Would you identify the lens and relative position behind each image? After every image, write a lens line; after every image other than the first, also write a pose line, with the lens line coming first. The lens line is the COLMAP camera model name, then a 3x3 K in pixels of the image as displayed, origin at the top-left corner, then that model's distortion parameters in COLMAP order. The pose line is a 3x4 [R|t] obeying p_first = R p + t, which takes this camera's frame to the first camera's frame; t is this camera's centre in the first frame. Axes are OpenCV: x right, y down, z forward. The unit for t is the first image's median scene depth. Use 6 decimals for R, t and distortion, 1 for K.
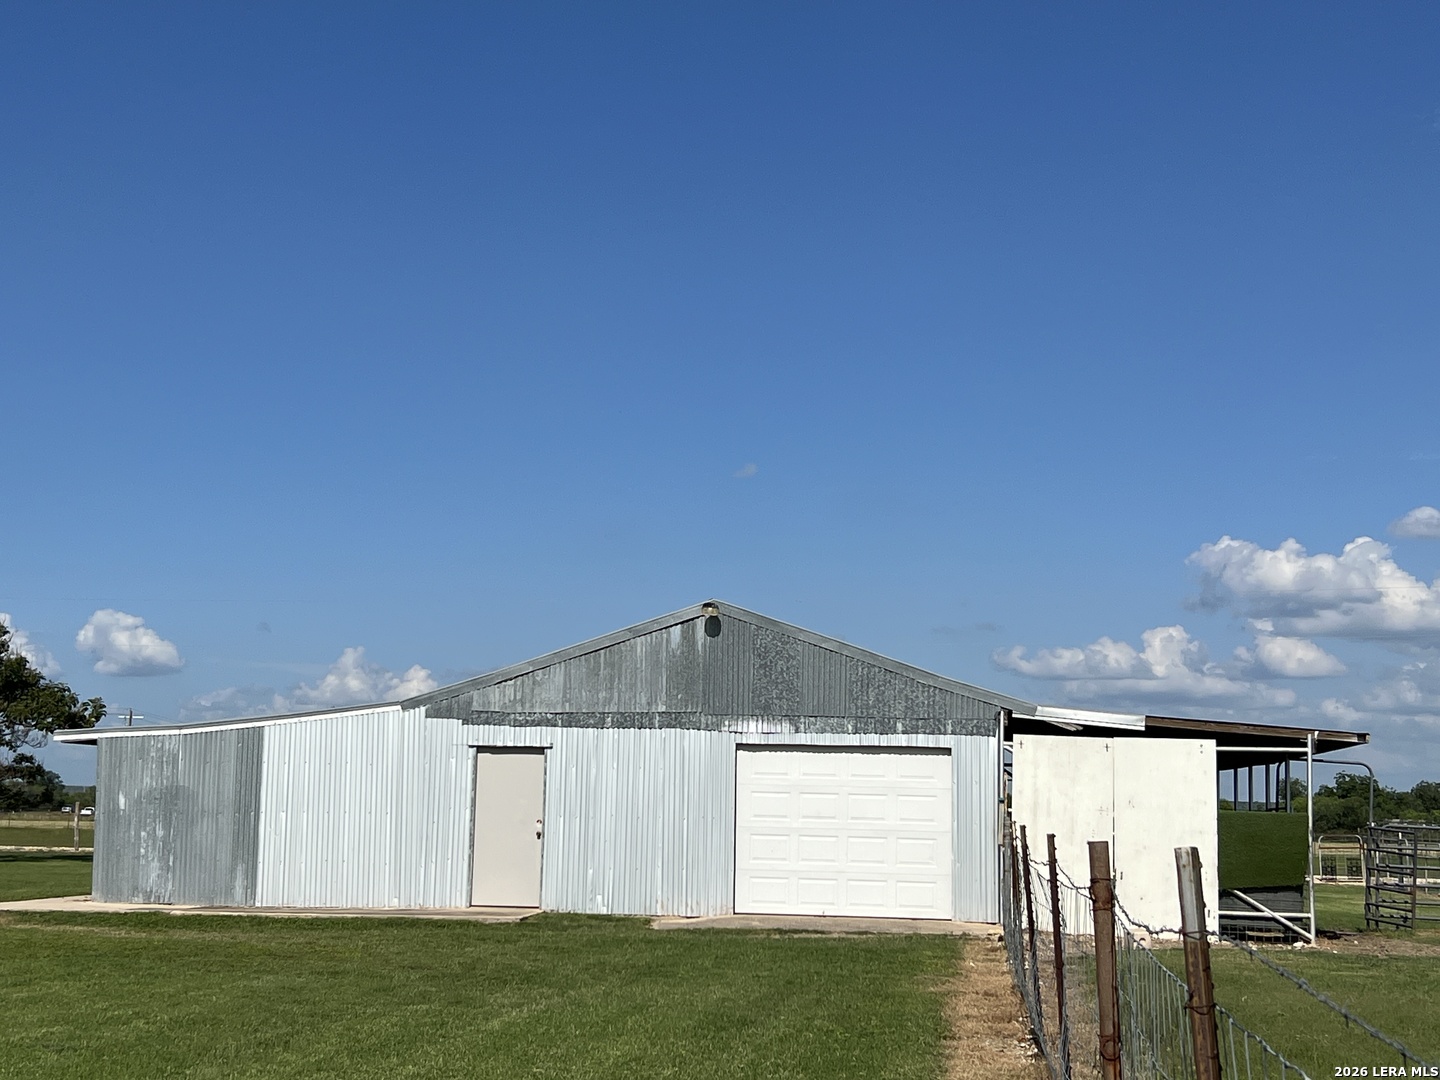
lens RADIAL K [[2168.1, 0, 718.6], [0, 2168.1, 542.3], [0, 0, 1]] dist [0.160098, 0.000000]
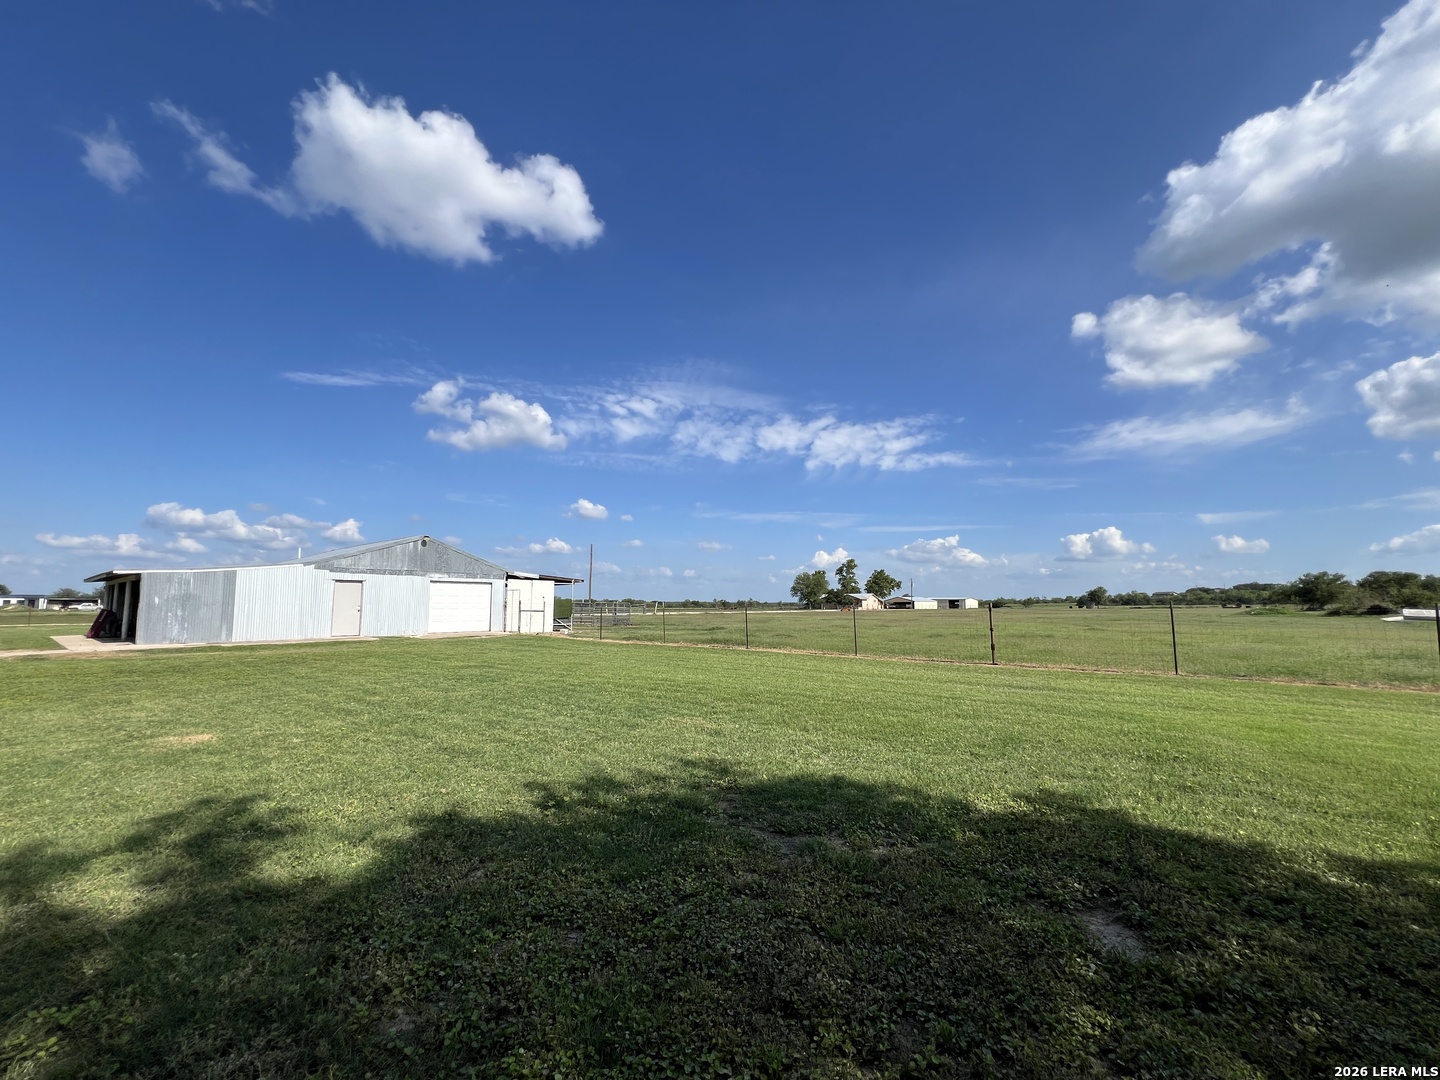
lens RADIAL K [[578.5, 0, 709.0], [0, 578.5, 540.2], [0, 0, 1]] dist [-0.007075, 0.000129]
pose [[0.522885, 0.074060, 0.849180, -0.494536], [-0.094735, 0.995096, -0.028453, 0.018740], [-0.847122, -0.065569, 0.527337, 0.207298]]
